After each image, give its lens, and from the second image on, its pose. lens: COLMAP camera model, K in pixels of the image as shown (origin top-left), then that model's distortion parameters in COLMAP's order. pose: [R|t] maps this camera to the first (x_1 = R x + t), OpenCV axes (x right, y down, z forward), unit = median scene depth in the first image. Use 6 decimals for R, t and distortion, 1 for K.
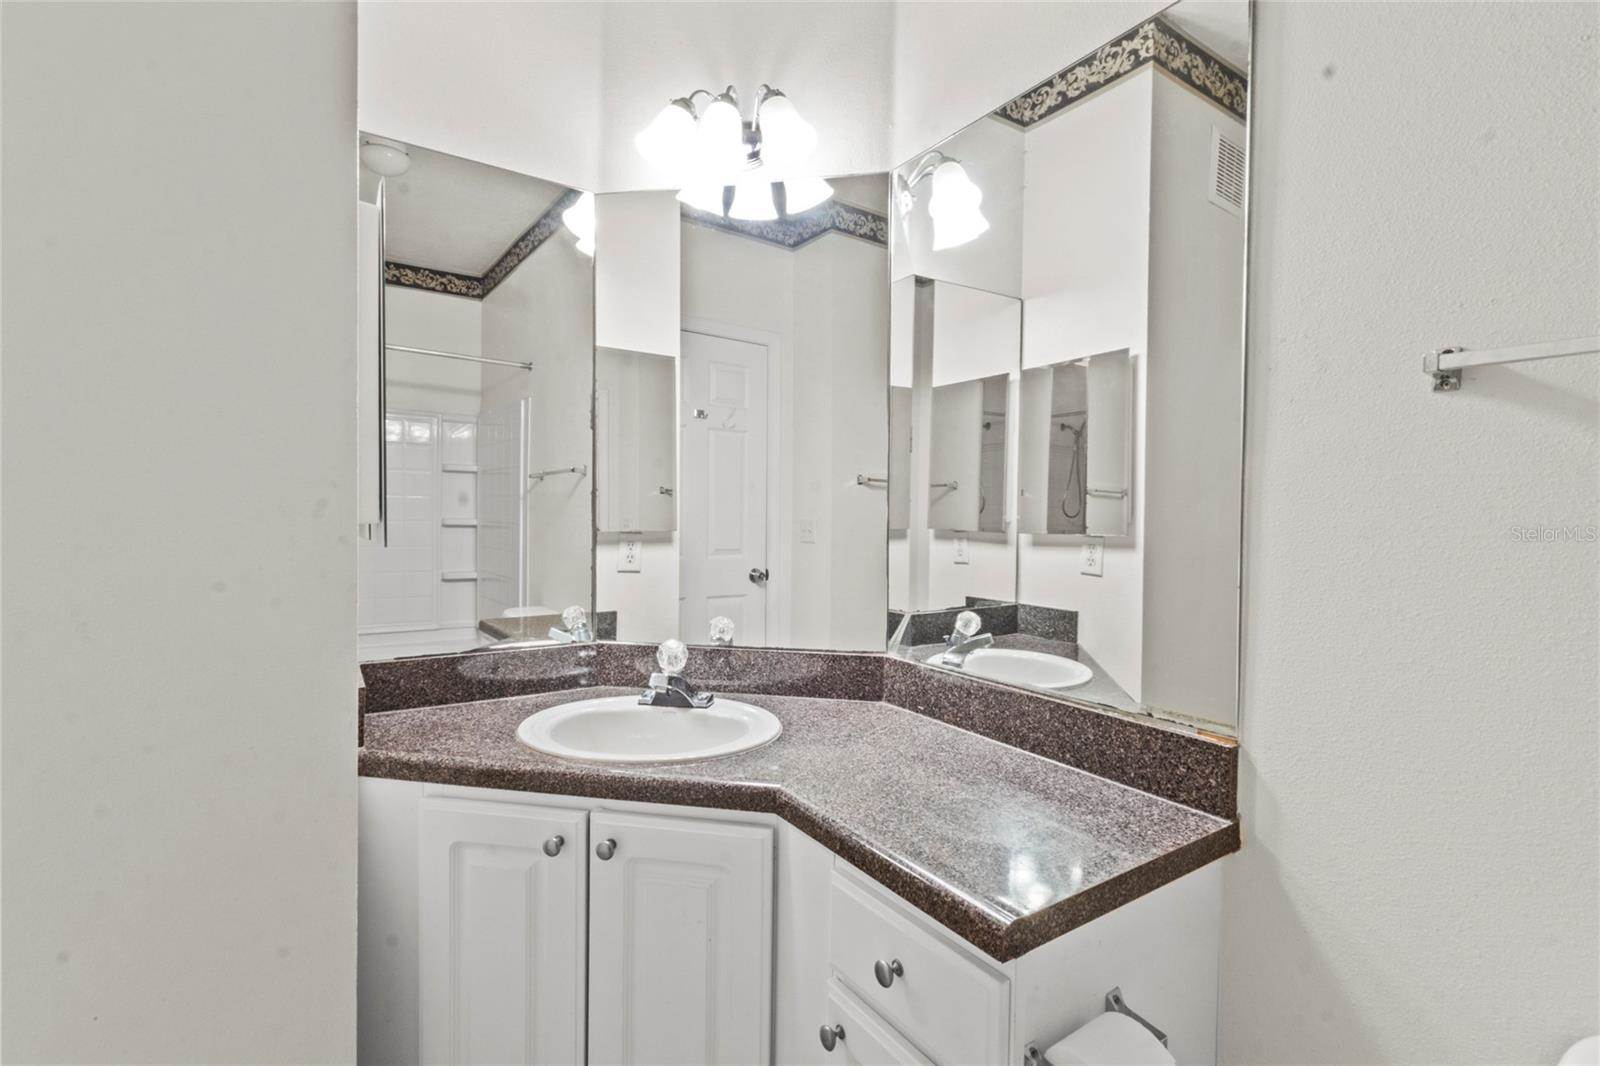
lens RADIAL K [[736.0, 0, 797.4], [0, 736.0, 520.7], [0, 0, 1]] dist [-0.000145, 0.000050]
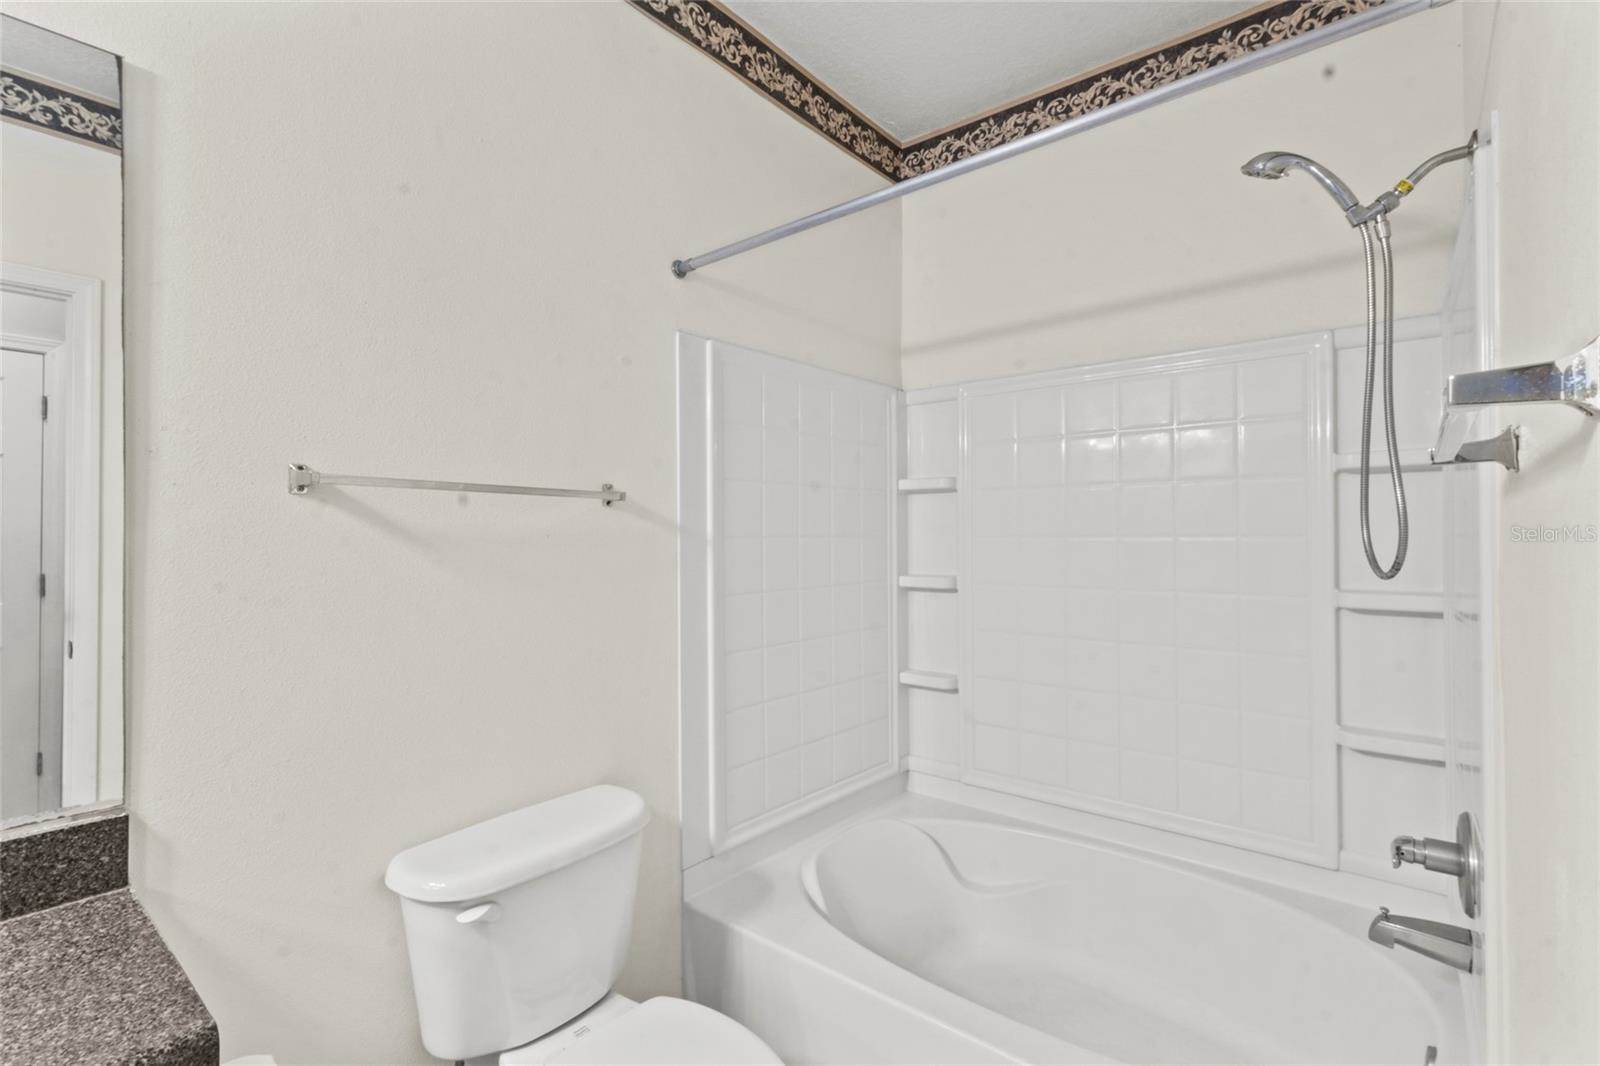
lens RADIAL K [[736.0, 0, 797.4], [0, 736.0, 520.7], [0, 0, 1]] dist [-0.000145, 0.000050]
pose [[-0.277611, 0.003393, 0.960688, -0.649874], [0.005734, 0.999982, -0.001874, -0.094708], [-0.960676, 0.004989, -0.277625, 0.373612]]
